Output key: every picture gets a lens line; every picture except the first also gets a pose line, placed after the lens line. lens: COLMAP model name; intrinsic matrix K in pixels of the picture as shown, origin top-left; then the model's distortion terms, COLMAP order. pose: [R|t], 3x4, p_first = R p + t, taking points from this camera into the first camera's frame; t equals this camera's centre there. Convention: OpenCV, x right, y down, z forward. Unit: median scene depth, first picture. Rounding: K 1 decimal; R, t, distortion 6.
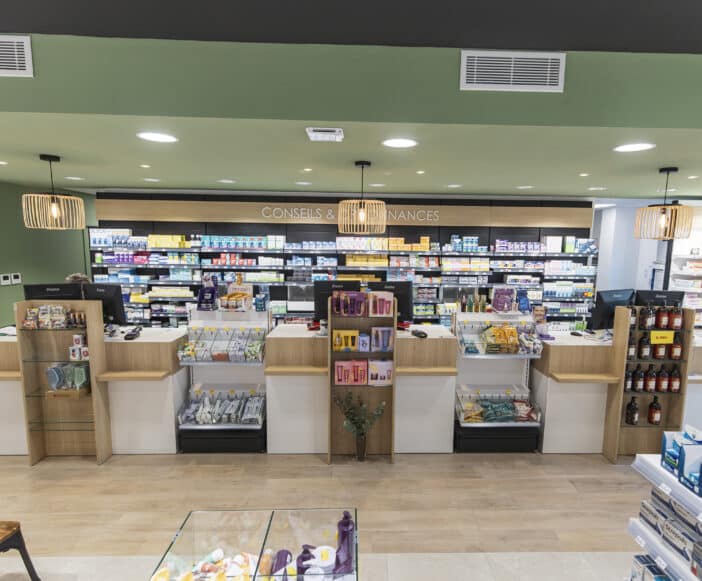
lens RADIAL K [[411.1, 0, 373.9], [0, 411.1, 297.6], [0, 0, 1]] dist [0.013983, -0.004073]
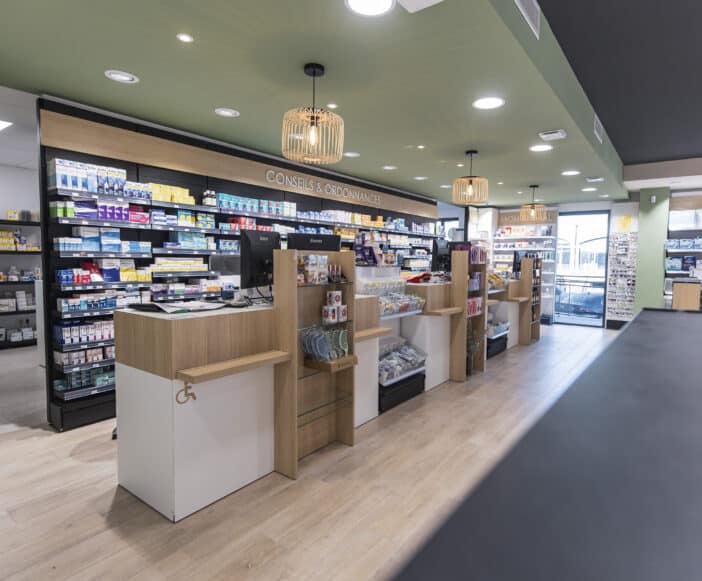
lens RADIAL K [[411.1, 0, 381.3], [0, 411.1, 284.5], [0, 0, 1]] dist [0.013983, -0.004073]
pose [[0.605295, -0.055924, 0.794035, -0.853362], [0.097889, 0.995187, -0.004530, 0.058443], [-0.789960, 0.080470, 0.607856, 0.279236]]
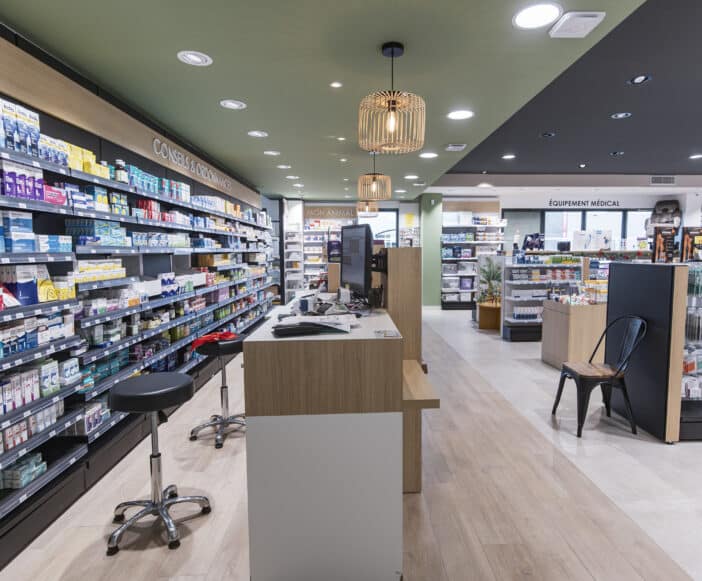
lens RADIAL K [[411.1, 0, 371.8], [0, 411.1, 286.3], [0, 0, 1]] dist [0.013983, -0.004073]
pose [[-0.008040, -0.101020, 0.994852, -0.970926], [0.133058, 0.985929, 0.101190, -0.001964], [-0.991076, 0.133187, 0.005514, 0.683714]]
